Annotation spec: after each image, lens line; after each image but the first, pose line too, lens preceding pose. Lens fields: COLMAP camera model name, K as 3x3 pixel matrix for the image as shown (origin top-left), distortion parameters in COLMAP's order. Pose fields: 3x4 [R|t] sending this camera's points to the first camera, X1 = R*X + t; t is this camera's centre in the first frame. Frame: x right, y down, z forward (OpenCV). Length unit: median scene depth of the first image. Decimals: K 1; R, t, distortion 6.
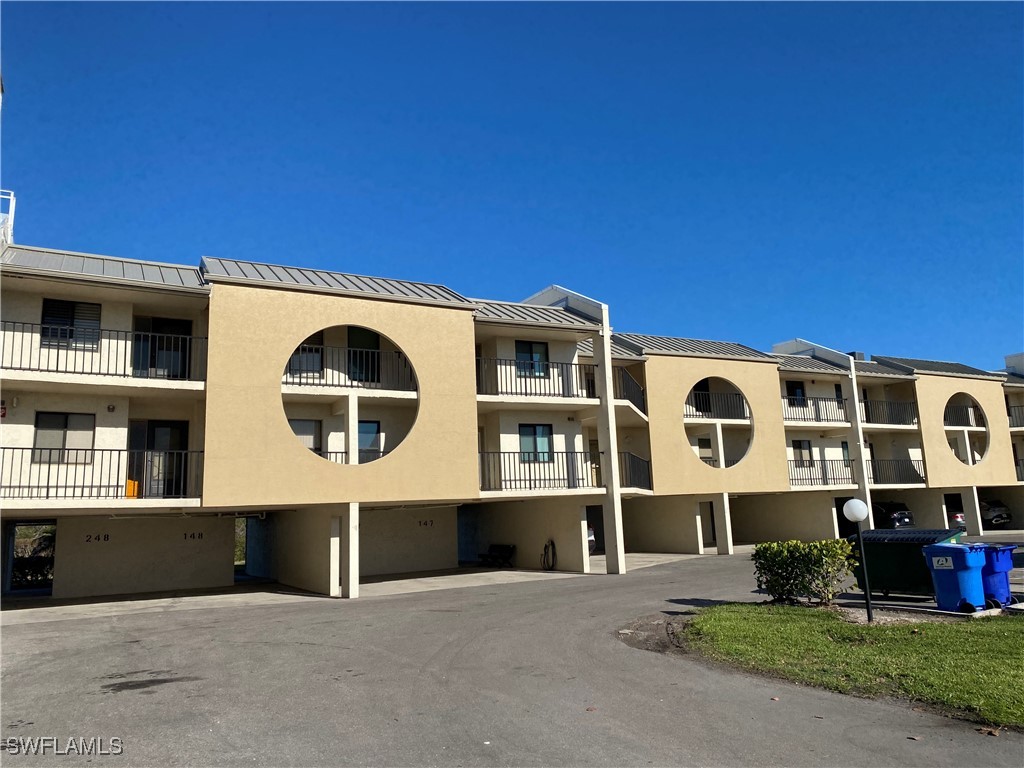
lens RADIAL K [[780.9, 0, 512.0], [0, 780.9, 384.0], [0, 0, 1]] dist [0.030683, -0.007422]
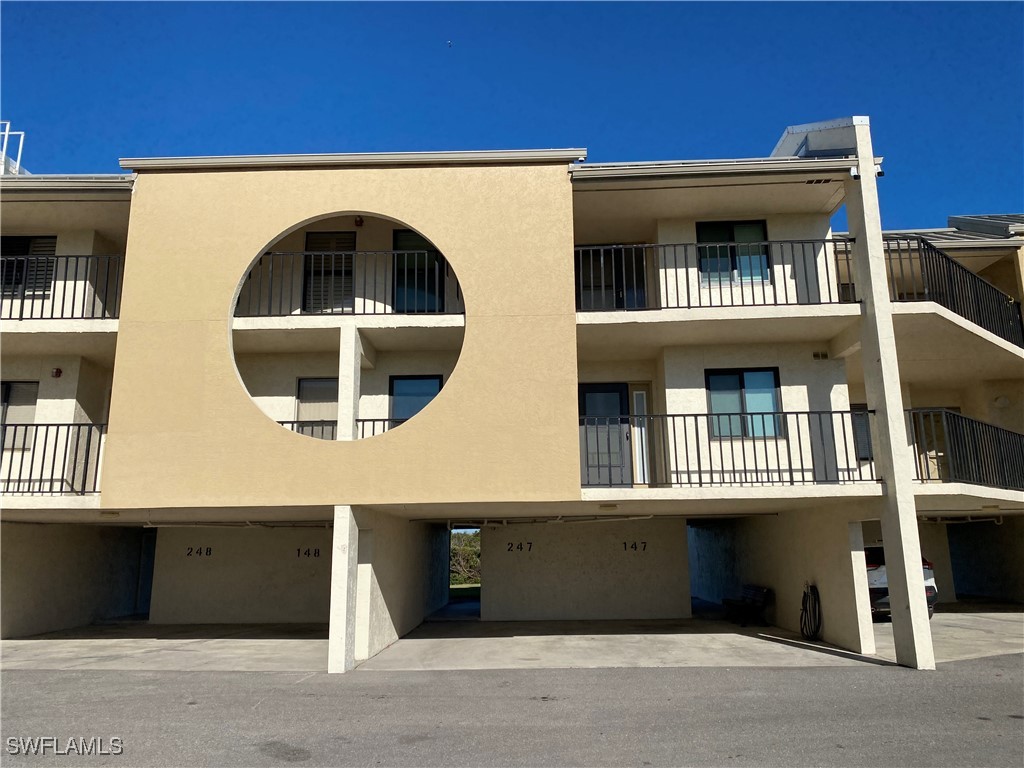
lens RADIAL K [[780.9, 0, 512.0], [0, 780.9, 384.0], [0, 0, 1]] dist [0.030683, -0.007422]
pose [[0.848503, -0.070427, -0.524484, 0.183588], [0.061665, 0.997511, -0.034183, 0.072677], [0.525586, -0.003338, 0.850734, 0.463399]]
